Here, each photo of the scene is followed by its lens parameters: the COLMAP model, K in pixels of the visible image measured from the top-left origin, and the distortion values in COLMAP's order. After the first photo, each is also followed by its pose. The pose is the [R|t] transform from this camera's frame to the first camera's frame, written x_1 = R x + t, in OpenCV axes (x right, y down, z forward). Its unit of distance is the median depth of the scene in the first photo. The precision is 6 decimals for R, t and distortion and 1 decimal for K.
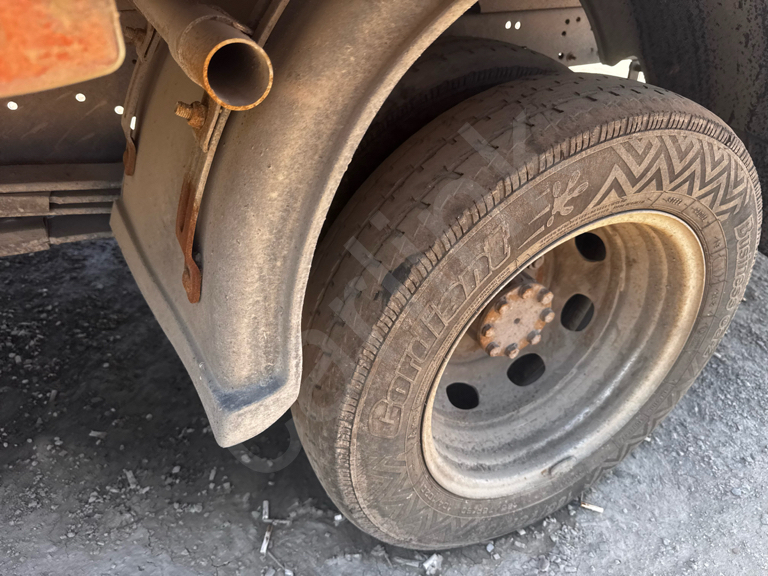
lens RADIAL K [[540.3, 0, 384.0], [0, 540.3, 288.0], [0, 0, 1]] dist [0.054177, -0.084468]
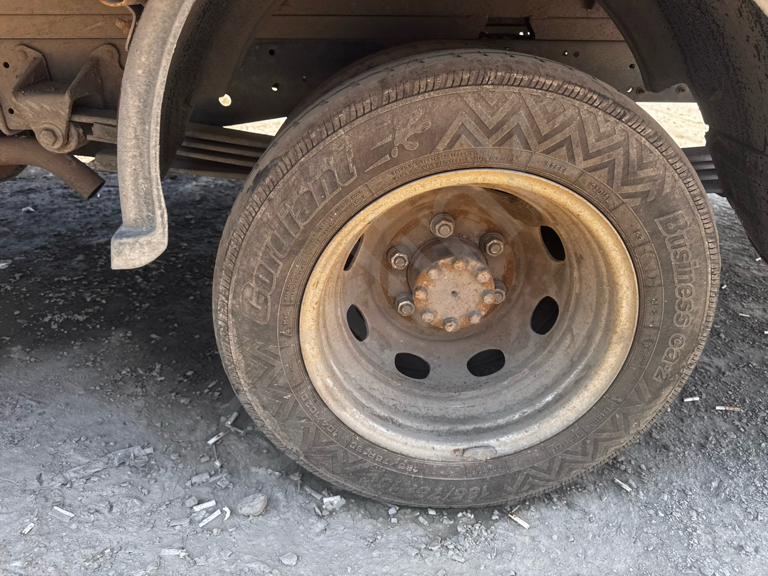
lens RADIAL K [[532.4, 0, 384.0], [0, 532.4, 288.0], [0, 0, 1]] dist [0.088159, -0.115858]
pose [[0.909970, 0.191312, -0.367905, 0.526001], [-0.238988, 0.967003, -0.088265, 0.183178], [0.338879, 0.168243, 0.925665, -0.014370]]
